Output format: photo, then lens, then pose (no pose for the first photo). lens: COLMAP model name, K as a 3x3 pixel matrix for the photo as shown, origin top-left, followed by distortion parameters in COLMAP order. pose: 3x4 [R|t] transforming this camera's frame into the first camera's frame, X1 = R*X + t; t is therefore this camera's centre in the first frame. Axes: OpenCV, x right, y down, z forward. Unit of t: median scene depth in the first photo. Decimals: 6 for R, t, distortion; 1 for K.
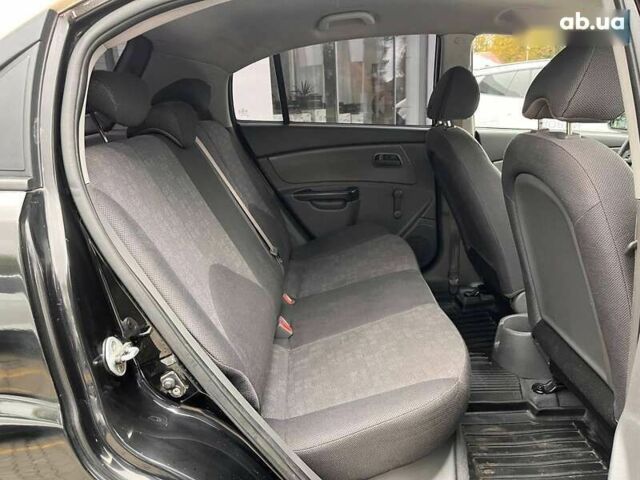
lens RADIAL K [[482.9, 0, 323.0], [0, 482.9, 241.5], [0, 0, 1]] dist [0.075024, -0.109479]
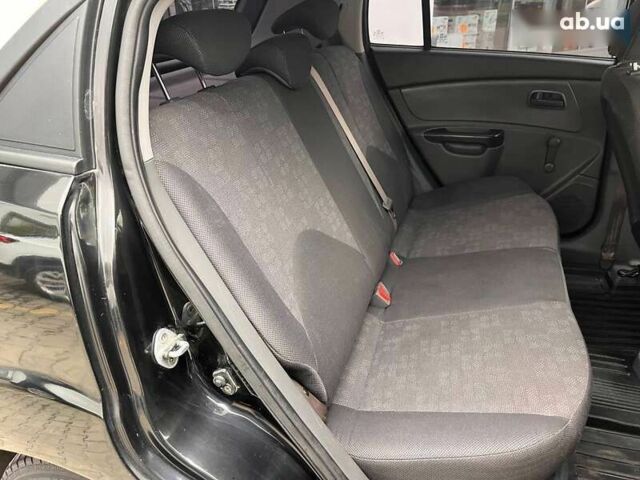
lens RADIAL K [[482.9, 0, 323.0], [0, 482.9, 241.5], [0, 0, 1]] dist [0.075024, -0.109479]
pose [[0.951296, 0.142730, -0.273247, 0.050308], [-0.089936, 0.976299, 0.196856, -0.095419], [0.294868, -0.162694, 0.941586, 0.117536]]
